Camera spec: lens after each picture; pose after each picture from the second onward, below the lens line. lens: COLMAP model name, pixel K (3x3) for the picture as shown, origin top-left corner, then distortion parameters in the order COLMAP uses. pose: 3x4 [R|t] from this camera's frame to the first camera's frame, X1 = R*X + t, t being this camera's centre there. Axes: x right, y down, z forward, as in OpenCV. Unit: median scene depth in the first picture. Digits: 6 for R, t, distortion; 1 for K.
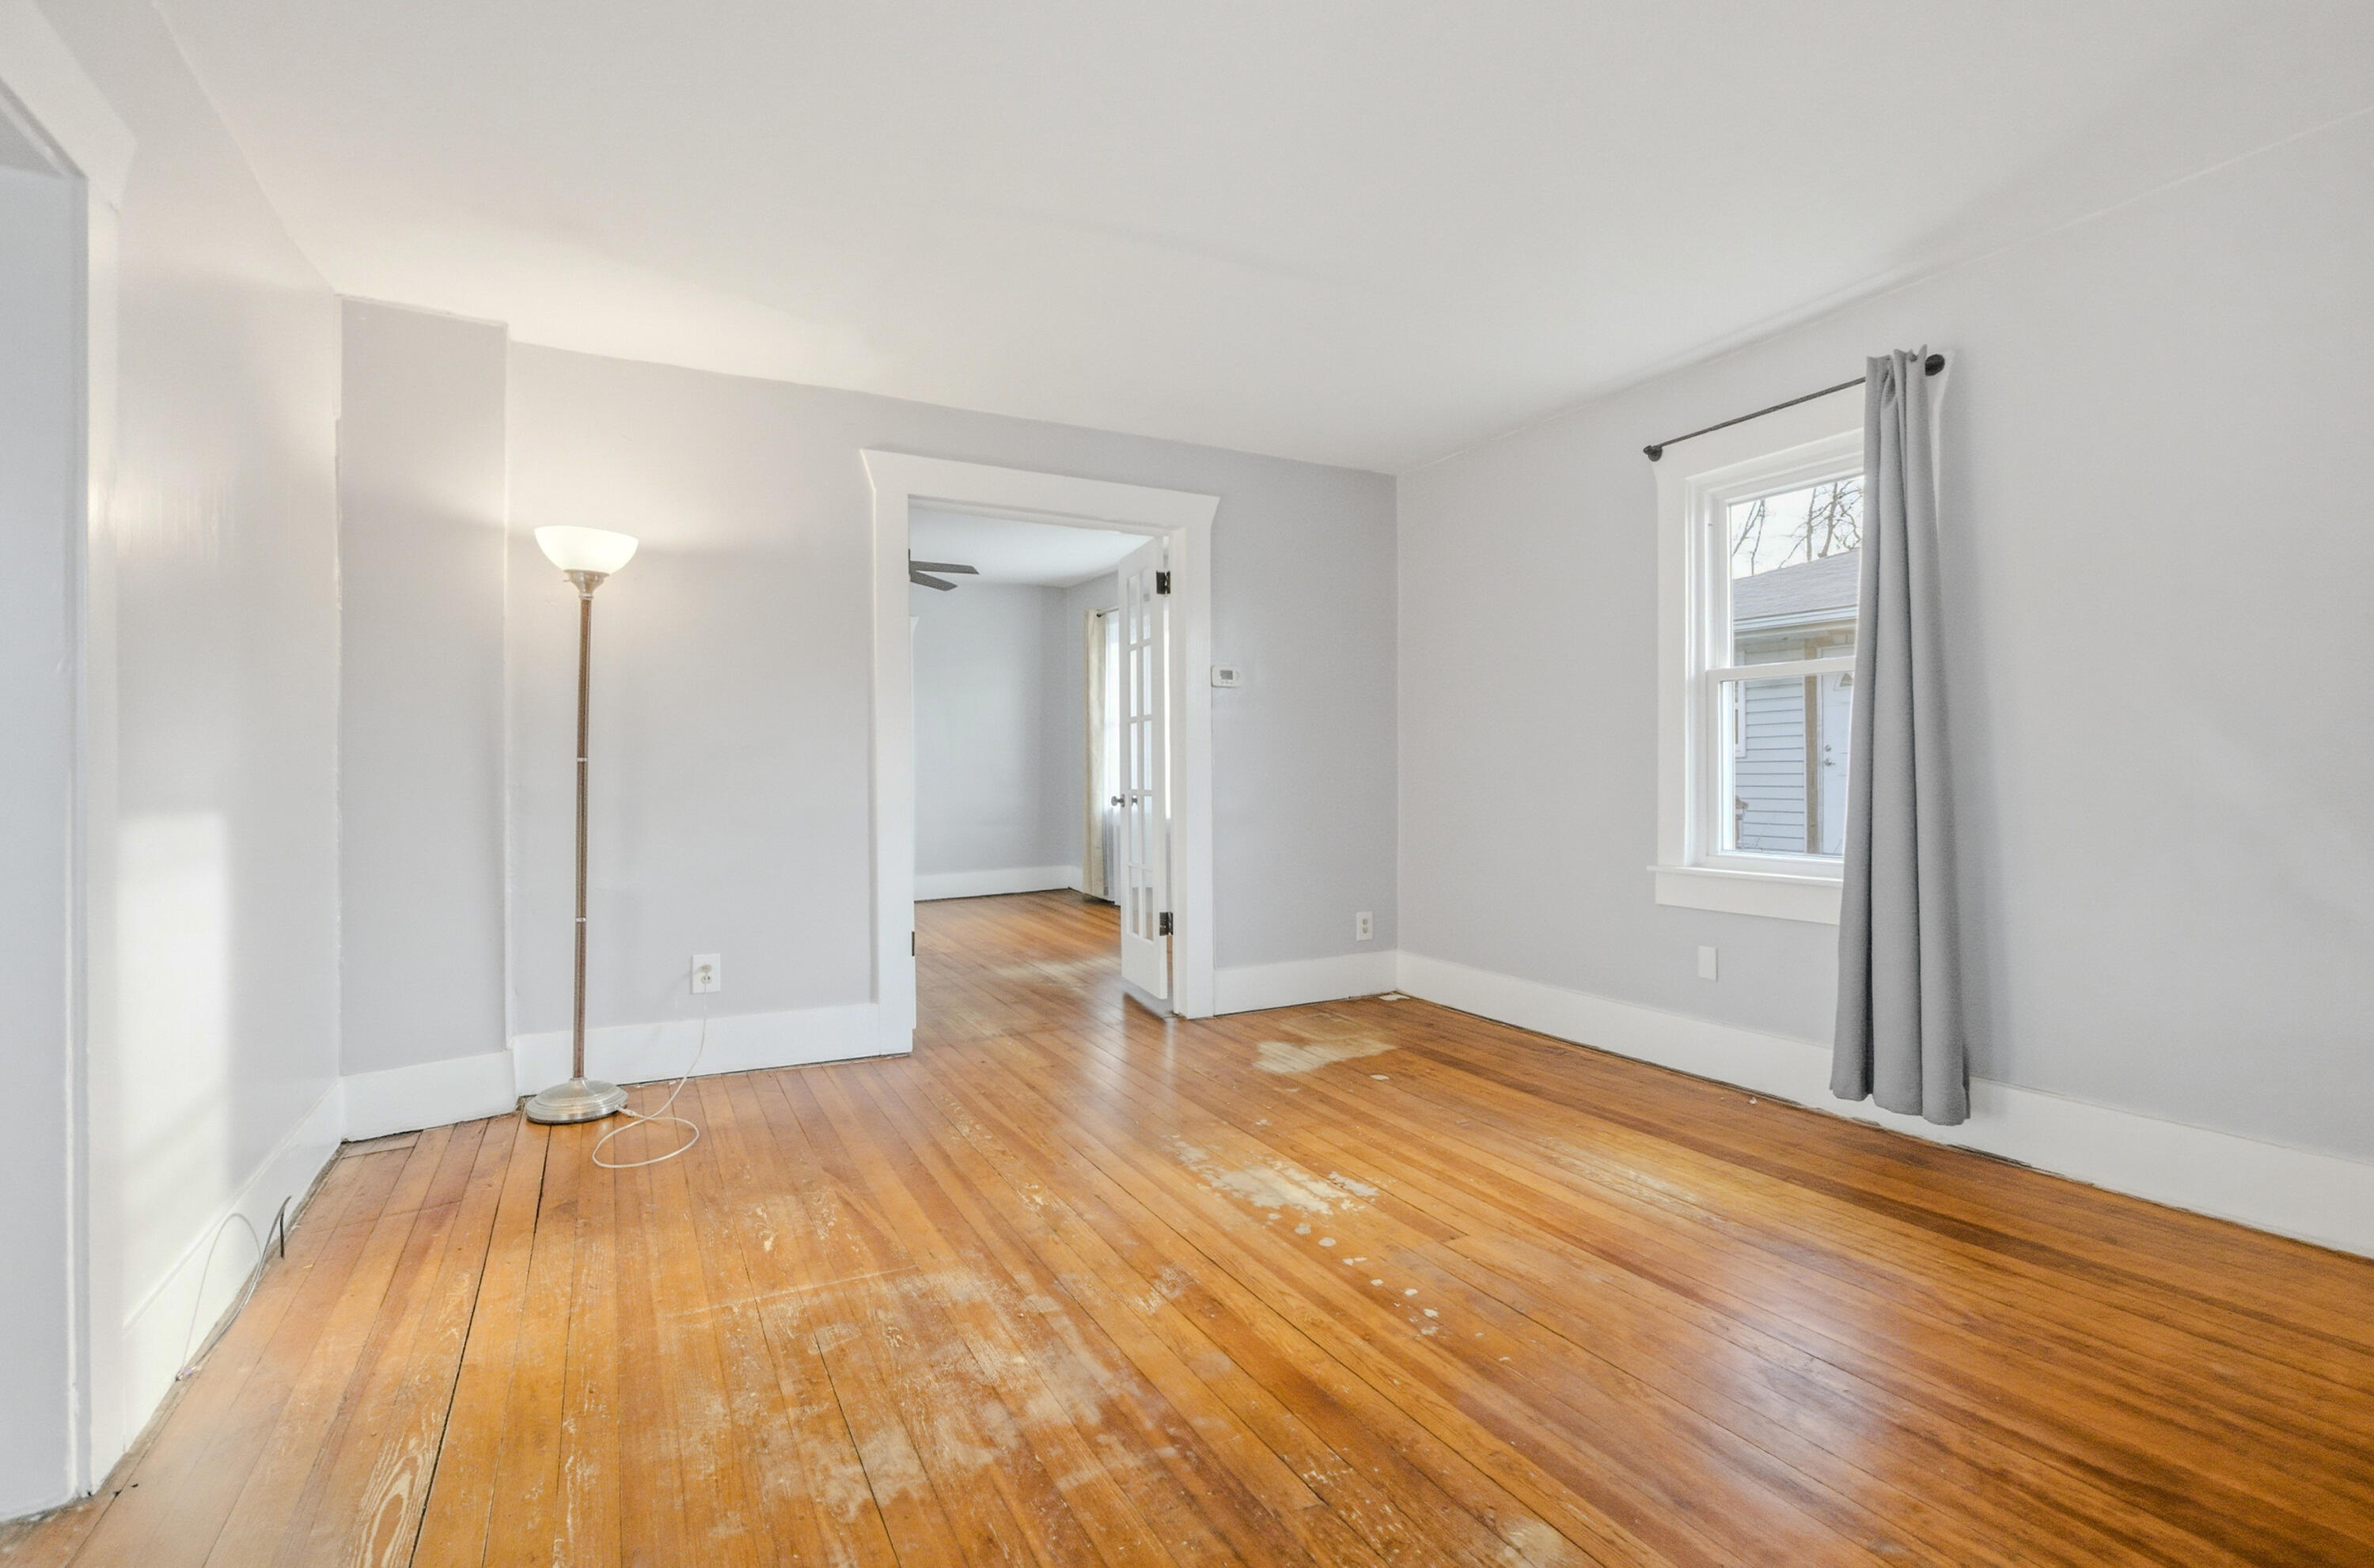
lens RADIAL K [[1108.7, 0, 1193.3], [0, 1108.7, 751.5], [0, 0, 1]] dist [-0.027412, -0.000191]
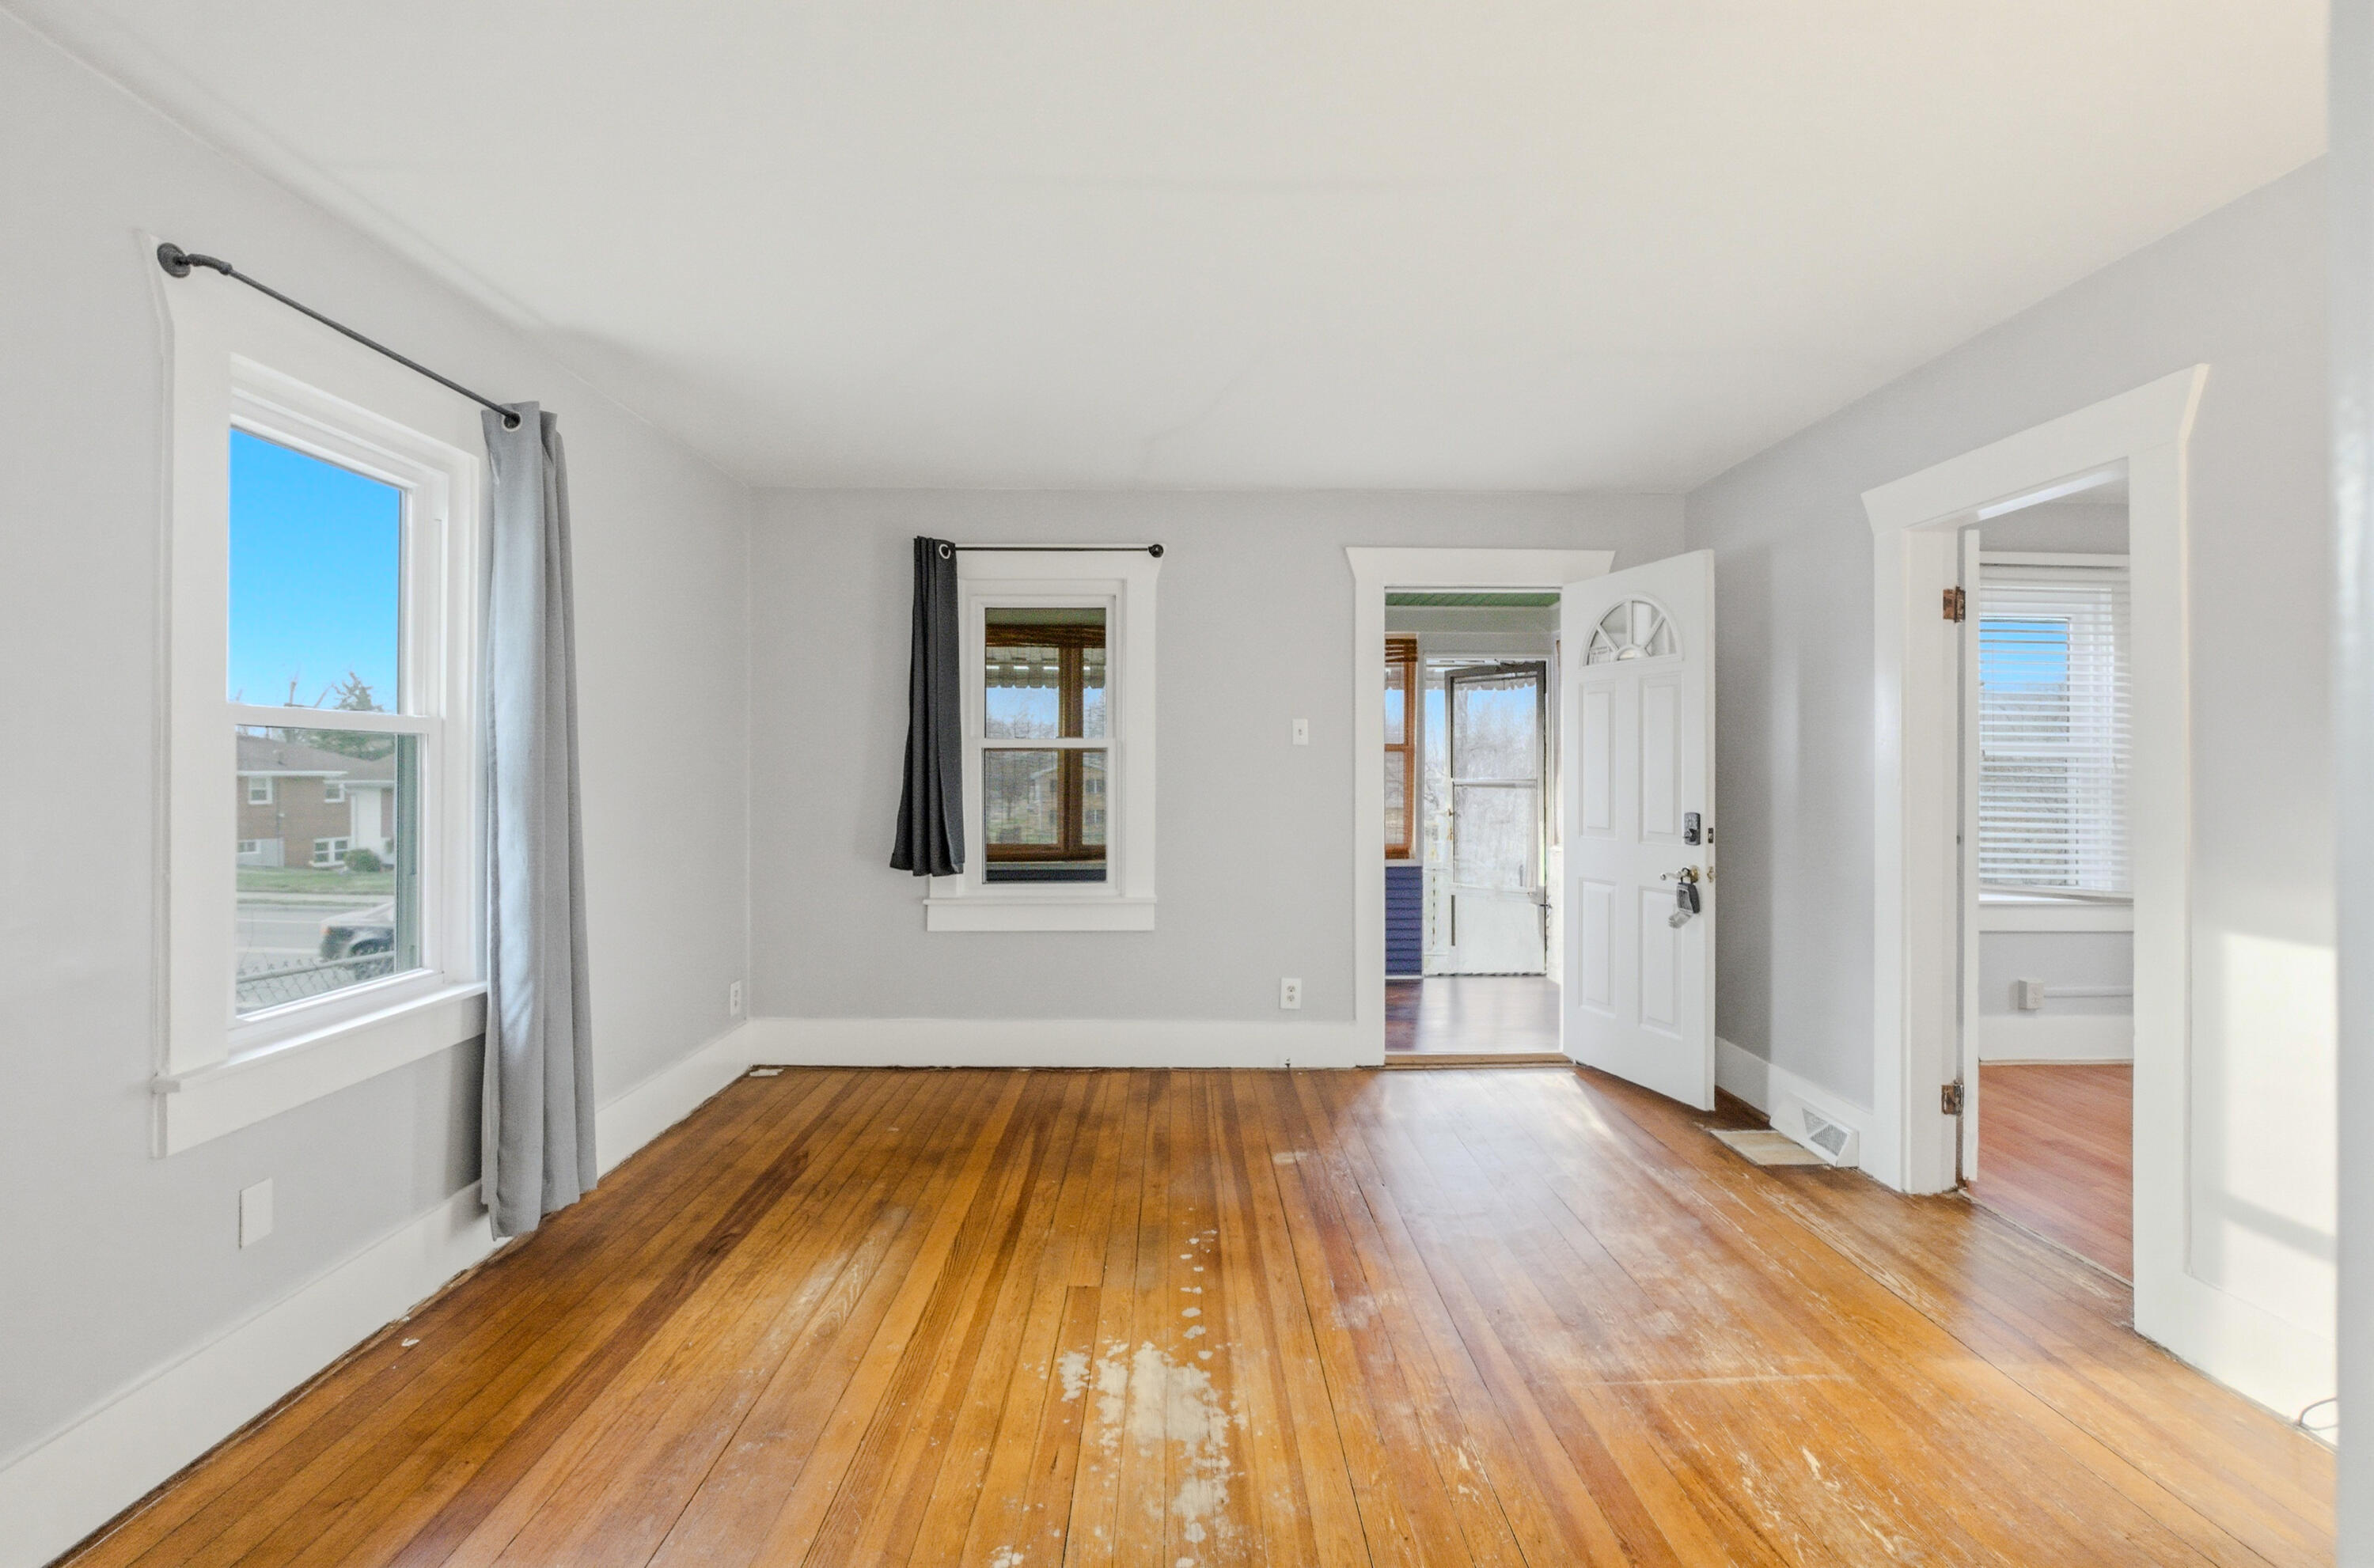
lens RADIAL K [[1071.5, 0, 1197.2], [0, 1071.5, 781.9], [0, 0, 1]] dist [-0.022288, -0.000097]
pose [[-0.896162, 0.005830, 0.443688, -0.293606], [0.002148, 0.999959, -0.008800, -0.038342], [-0.443721, -0.006933, -0.896138, 1.690880]]
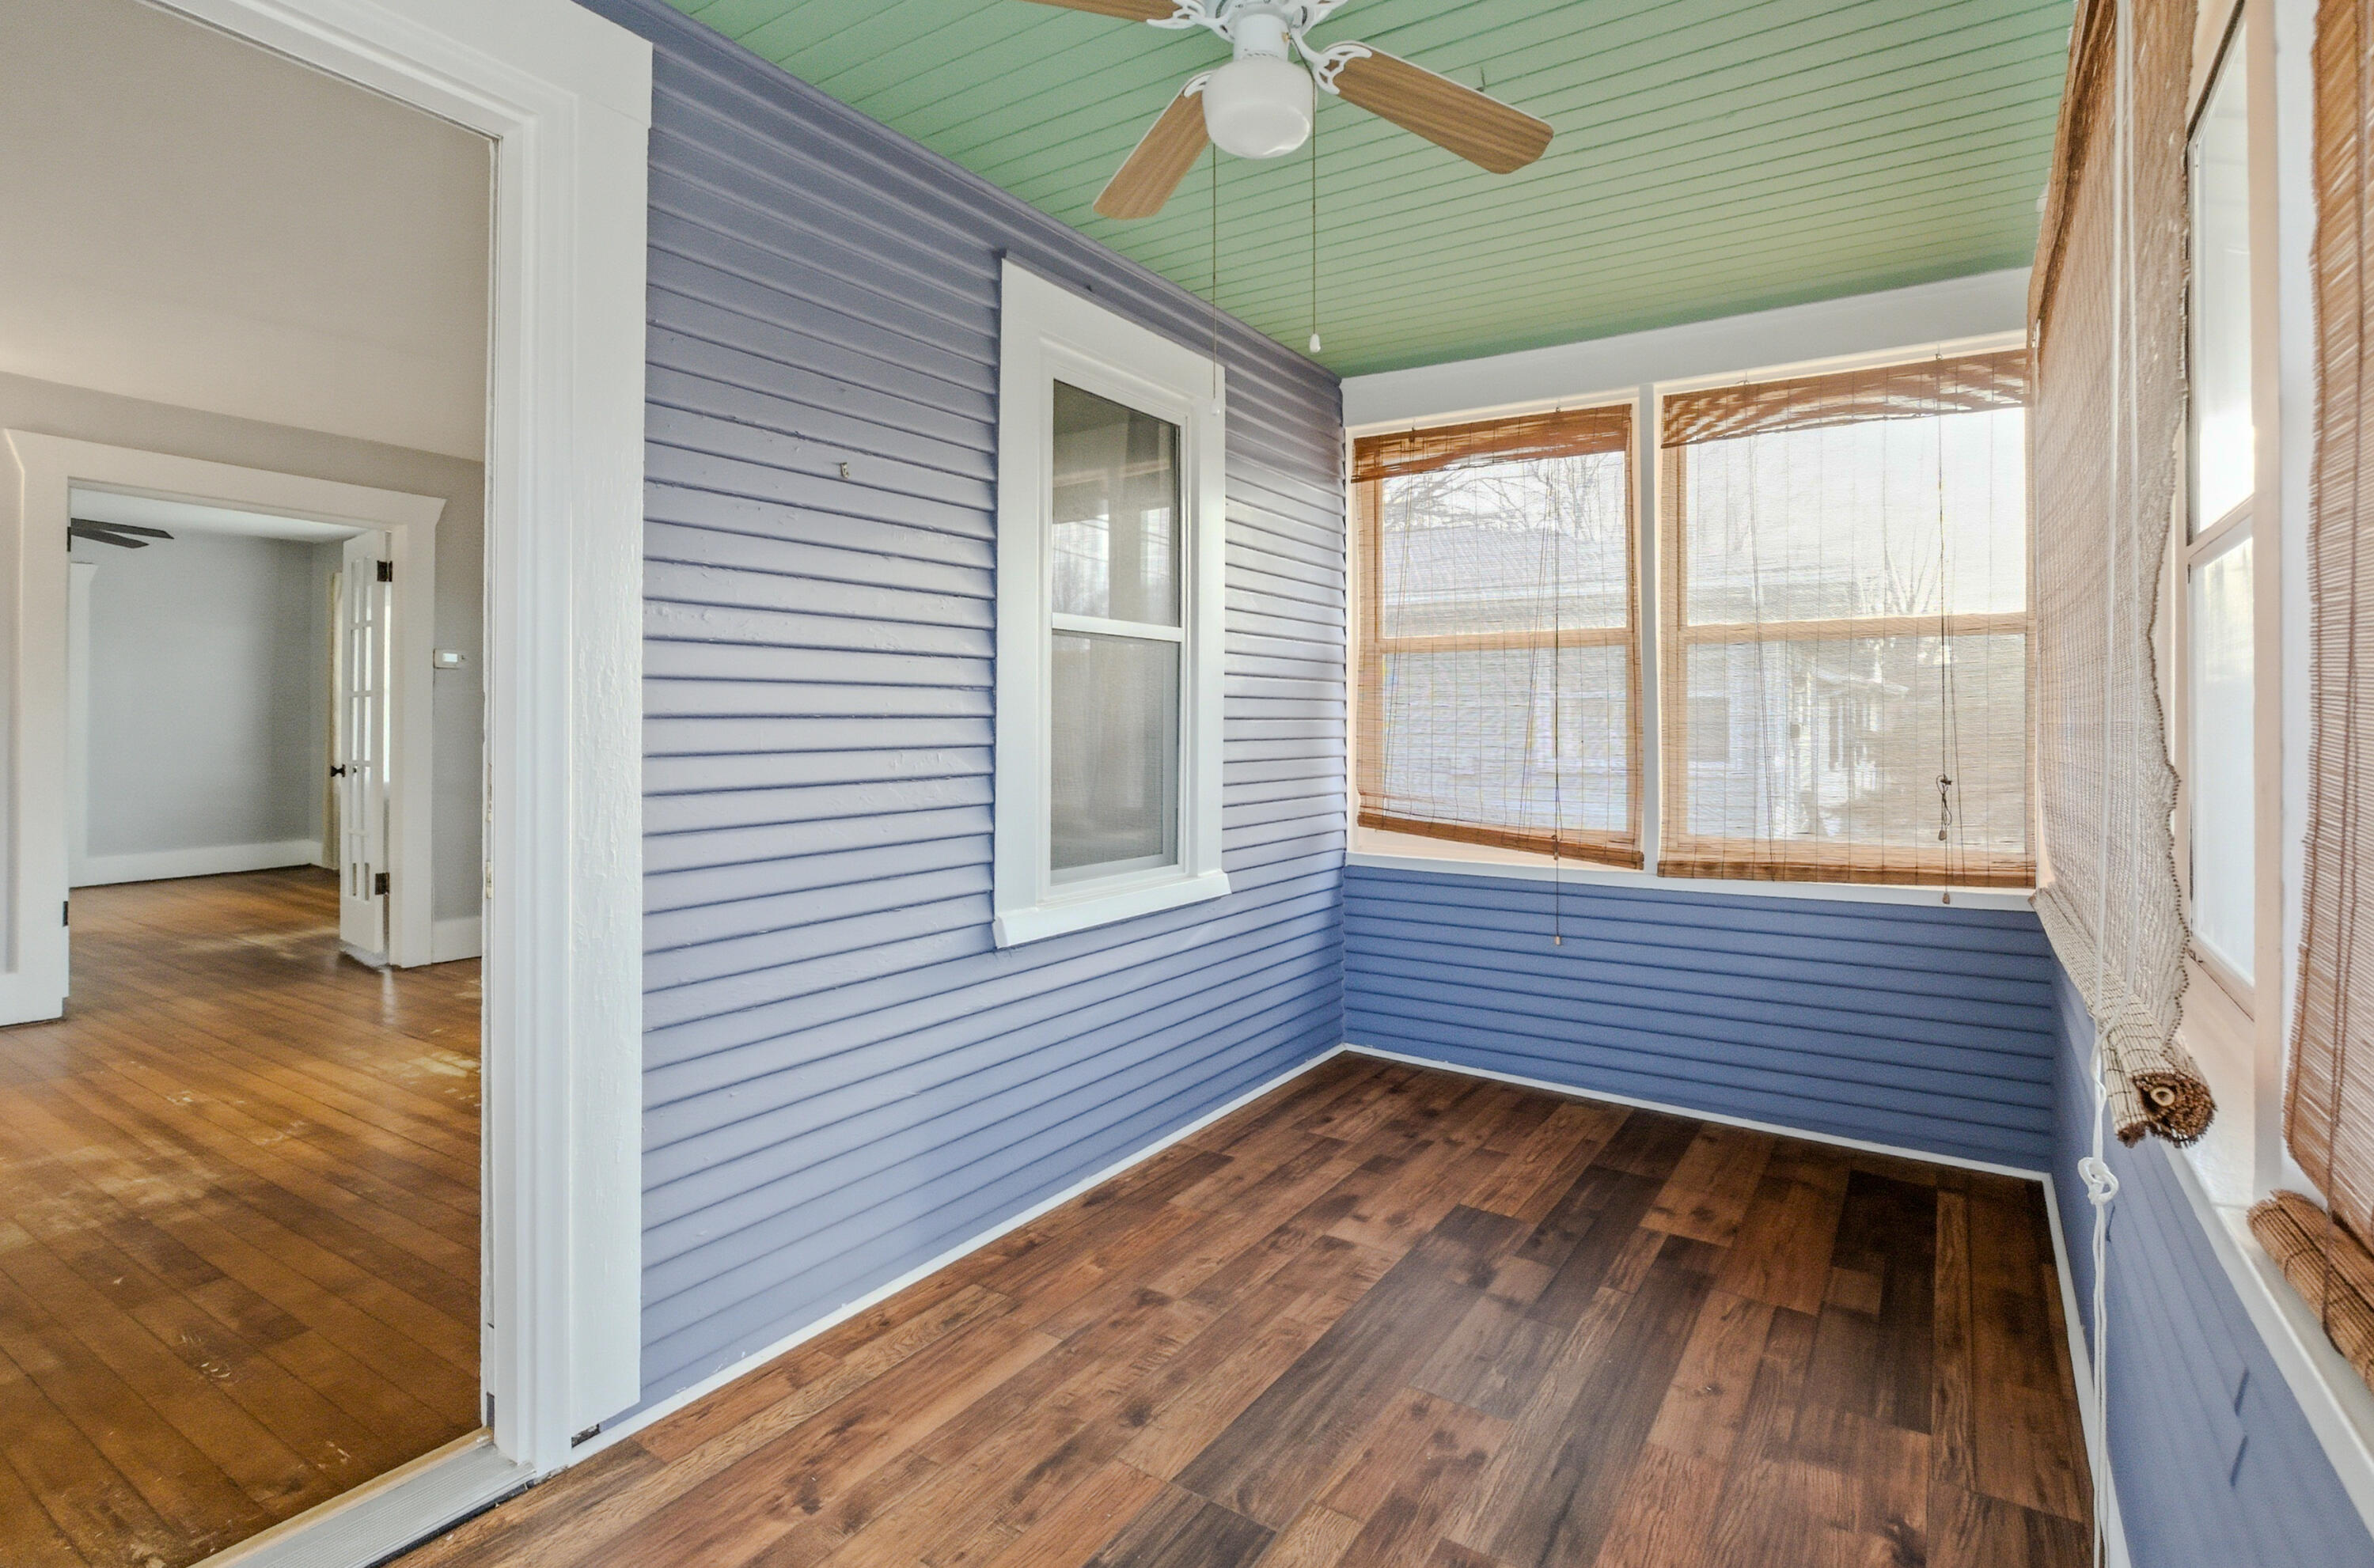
lens RADIAL K [[1149.2, 0, 1187.6], [0, 1149.2, 705.5], [0, 0, 1]] dist [-0.002026, -0.000498]
pose [[0.875175, 0.012286, 0.483651, 0.200380], [-0.010487, 0.999924, -0.006424, -0.034746], [-0.483693, 0.000550, 0.875237, -0.620984]]
